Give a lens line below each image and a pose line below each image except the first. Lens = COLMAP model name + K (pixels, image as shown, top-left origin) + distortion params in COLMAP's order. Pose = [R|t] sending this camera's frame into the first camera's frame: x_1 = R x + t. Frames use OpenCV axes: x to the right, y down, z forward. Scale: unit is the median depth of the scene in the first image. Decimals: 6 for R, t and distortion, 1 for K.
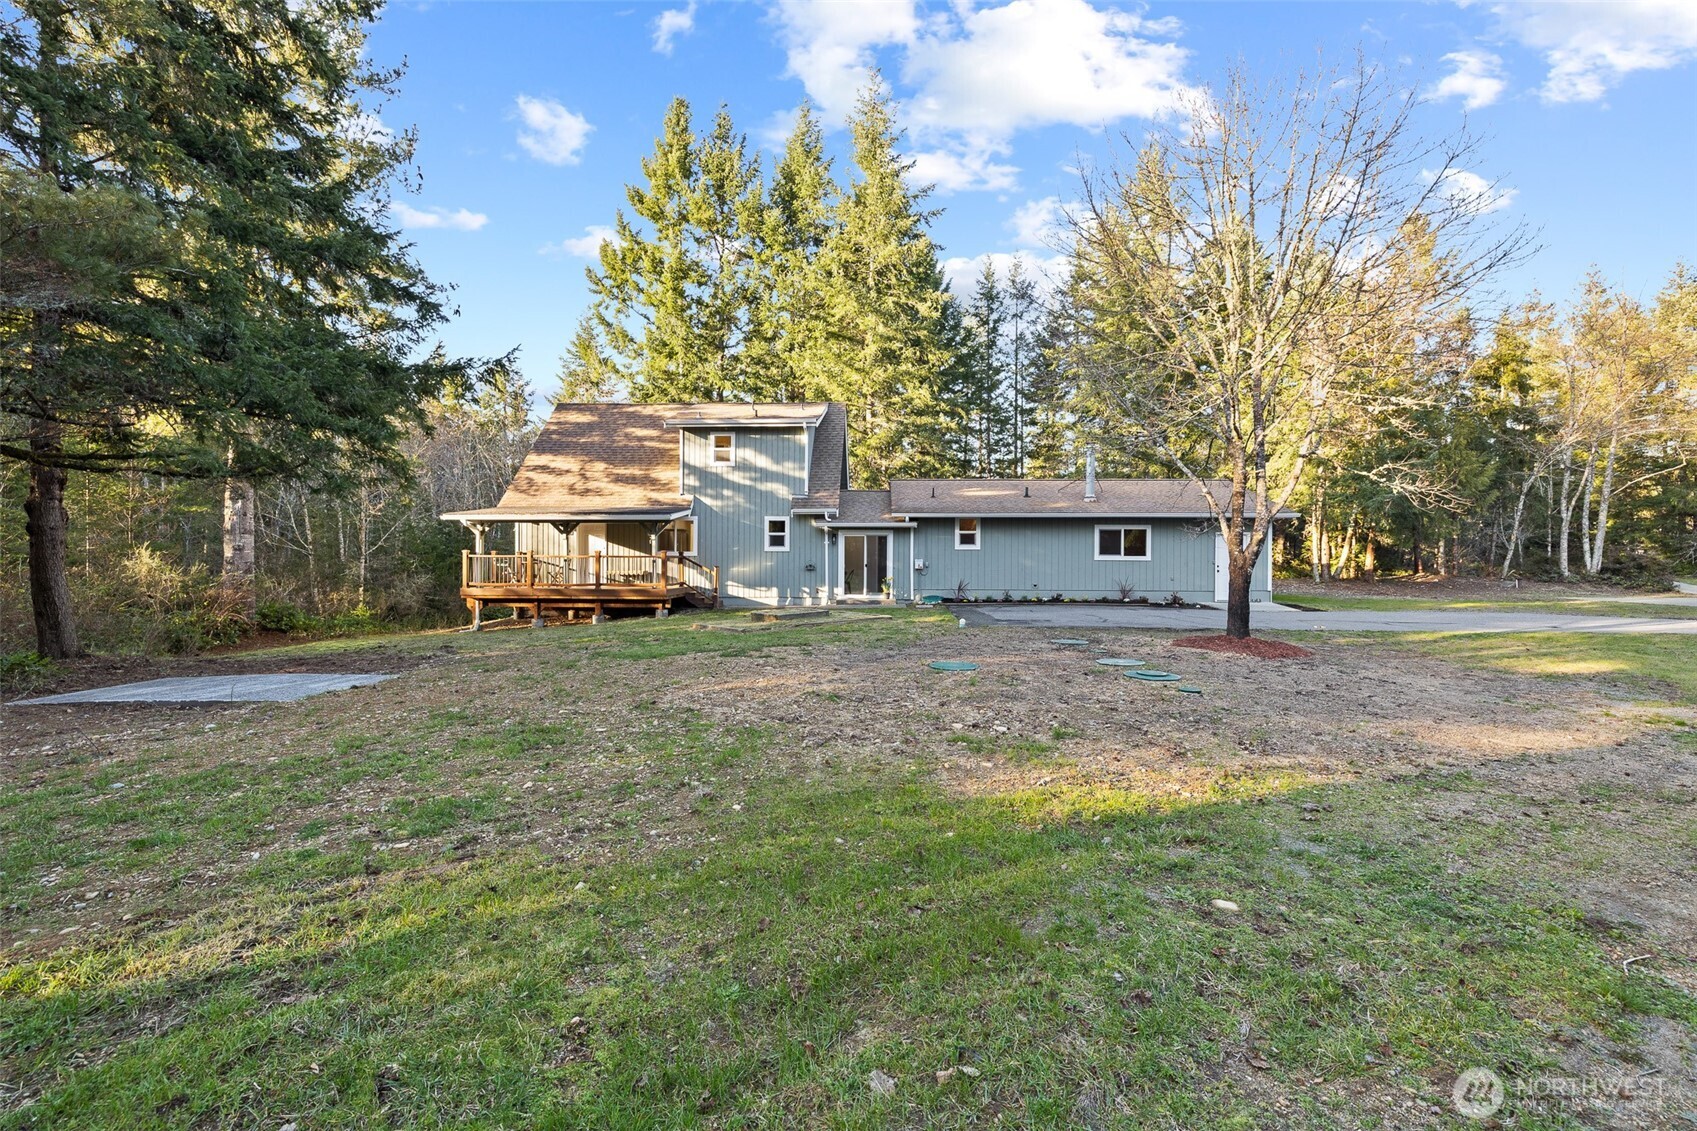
lens RADIAL K [[723.5, 0, 872.3], [0, 723.5, 561.6], [0, 0, 1]] dist [0.004932, 0.000297]
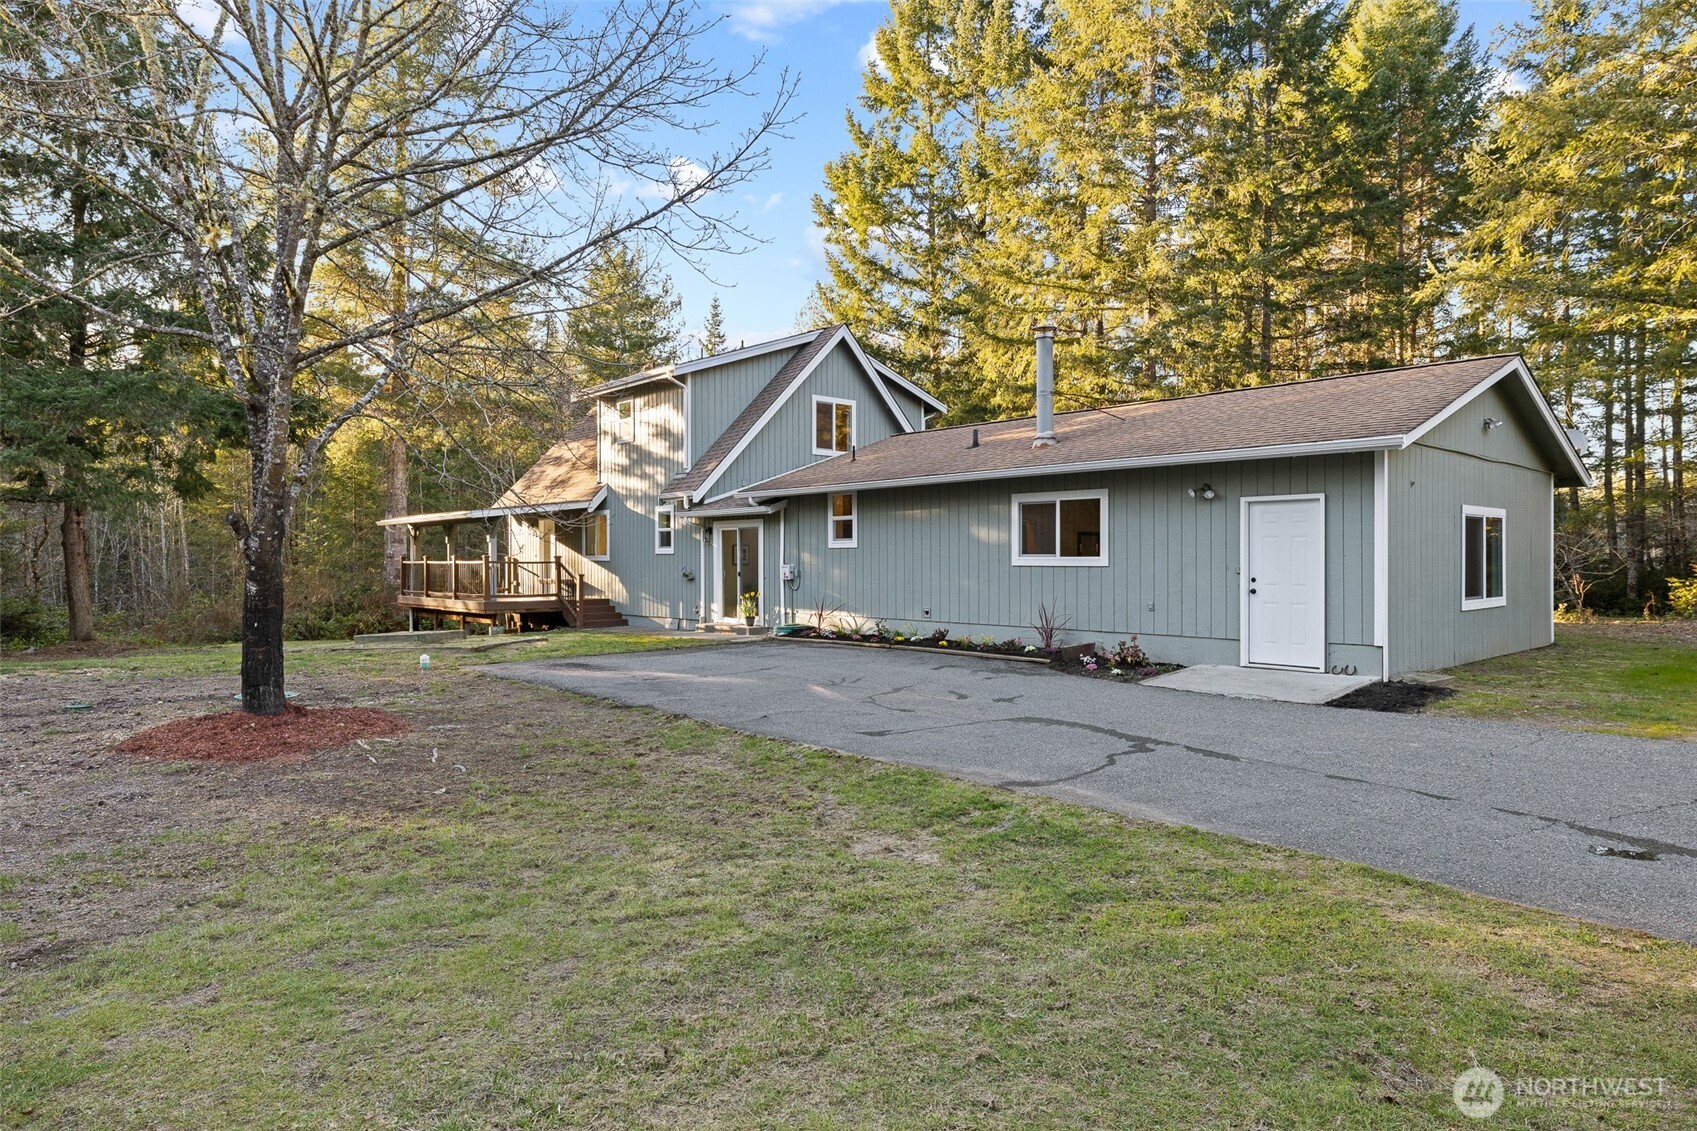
lens RADIAL K [[1023.7, 0, 848.5], [0, 1023.7, 565.5], [0, 0, 1]] dist [-0.003585, -0.000716]
pose [[0.683202, -0.001802, -0.730227, 0.738435], [0.000081, 0.999997, -0.002392, -0.000305], [0.730229, 0.001575, 0.683201, 0.443071]]
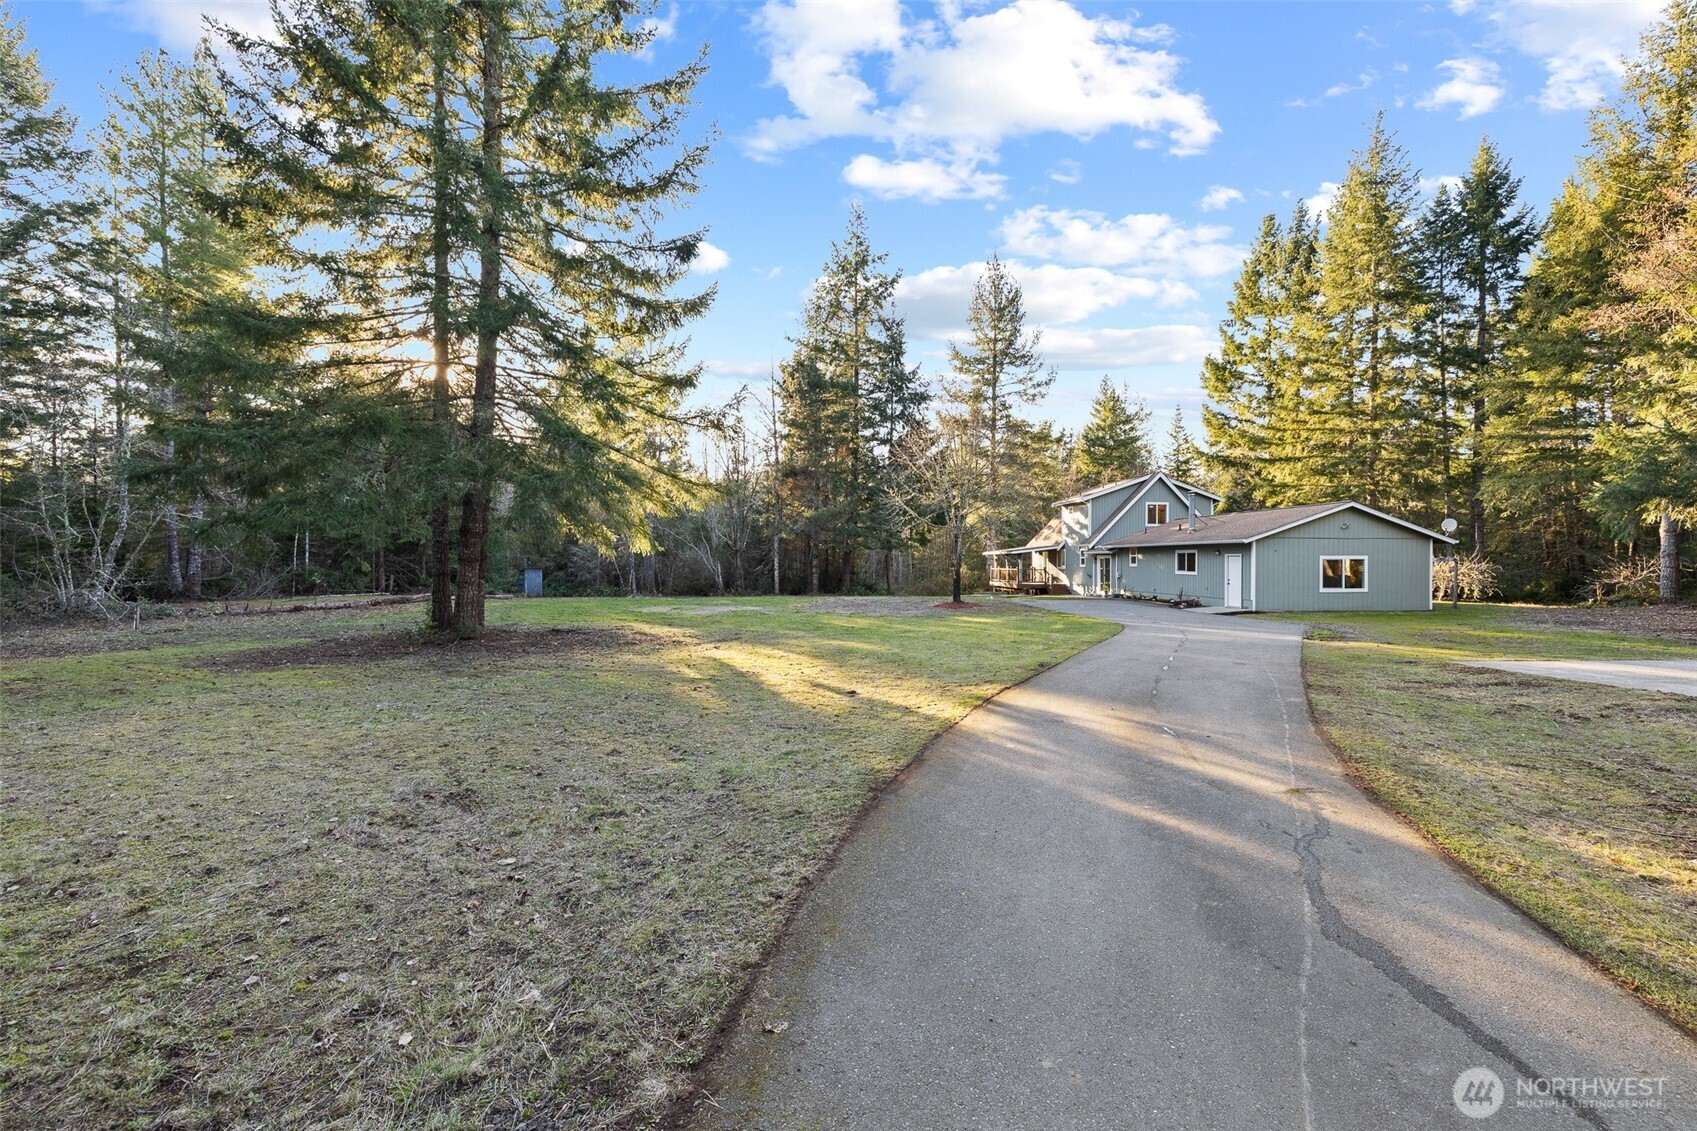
lens RADIAL K [[736.4, 0, 848.5], [0, 736.4, 565.5], [0, 0, 1]] dist [-0.000402, 0.000355]
pose [[0.129703, 0.002004, -0.991551, 1.698263], [-0.006071, 0.999981, 0.001227, -0.017261], [0.991534, 0.005860, 0.129713, 0.149635]]
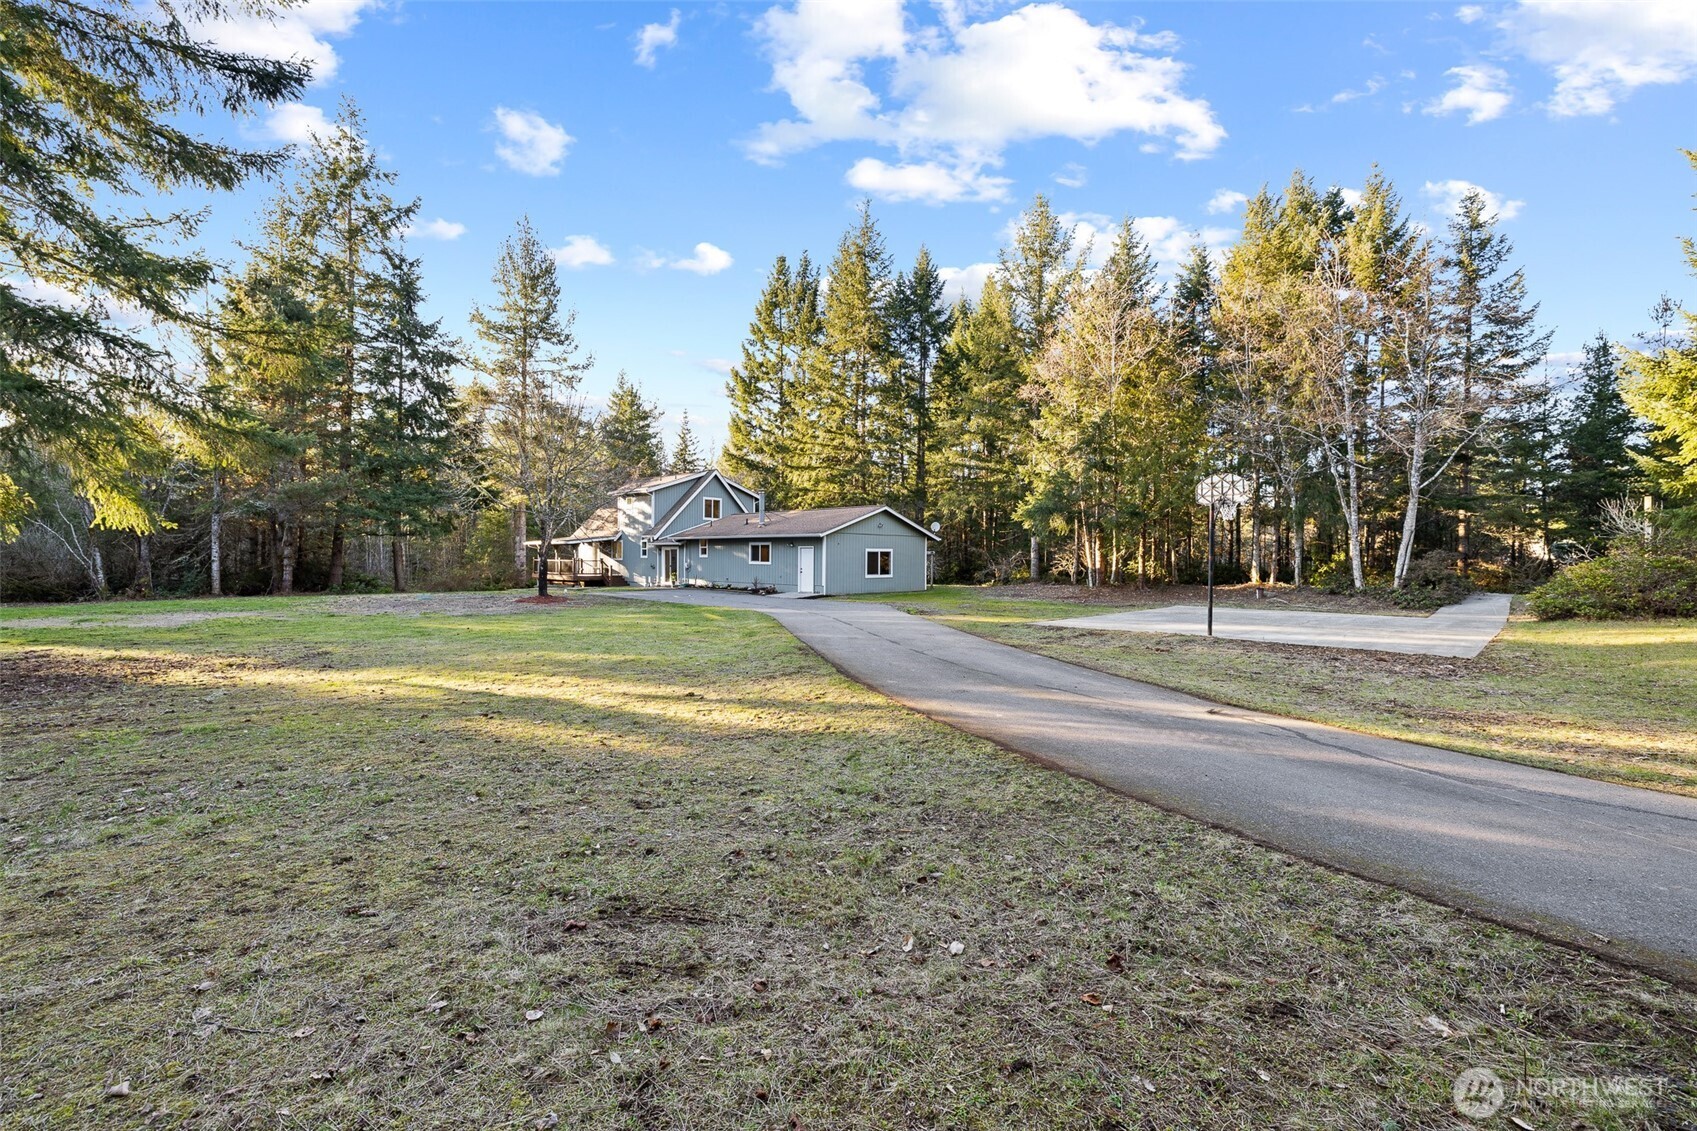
lens RADIAL K [[723.5, 0, 872.3], [0, 723.5, 561.6], [0, 0, 1]] dist [0.004932, 0.000297]
pose [[0.754005, 0.005641, -0.656844, 1.567712], [-0.006812, 0.999977, 0.000768, -0.010604], [0.656833, 0.003896, 0.754026, -0.032113]]
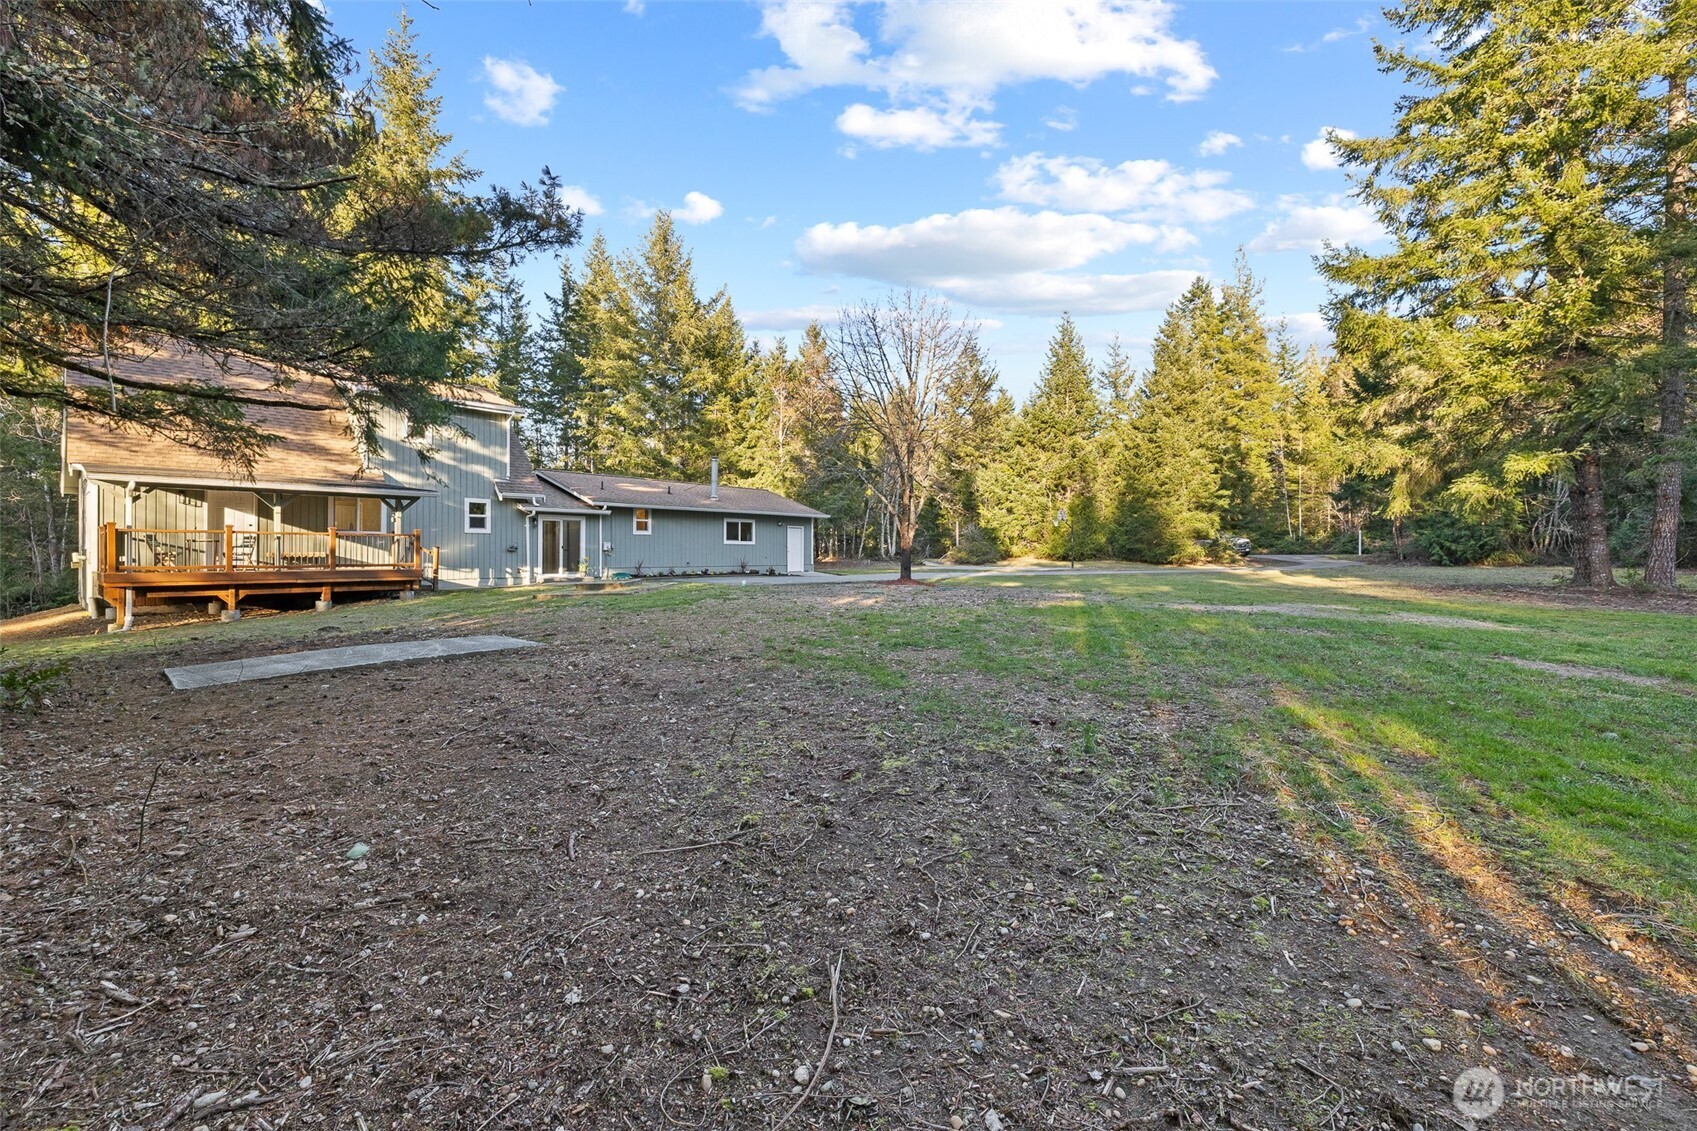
lens RADIAL K [[723.5, 0, 872.3], [0, 723.5, 561.6], [0, 0, 1]] dist [0.004932, 0.000297]
pose [[0.614556, -0.012525, 0.788774, -0.597129], [0.009914, 0.999918, 0.008154, 0.023166], [-0.788811, 0.002809, 0.614629, -0.059246]]
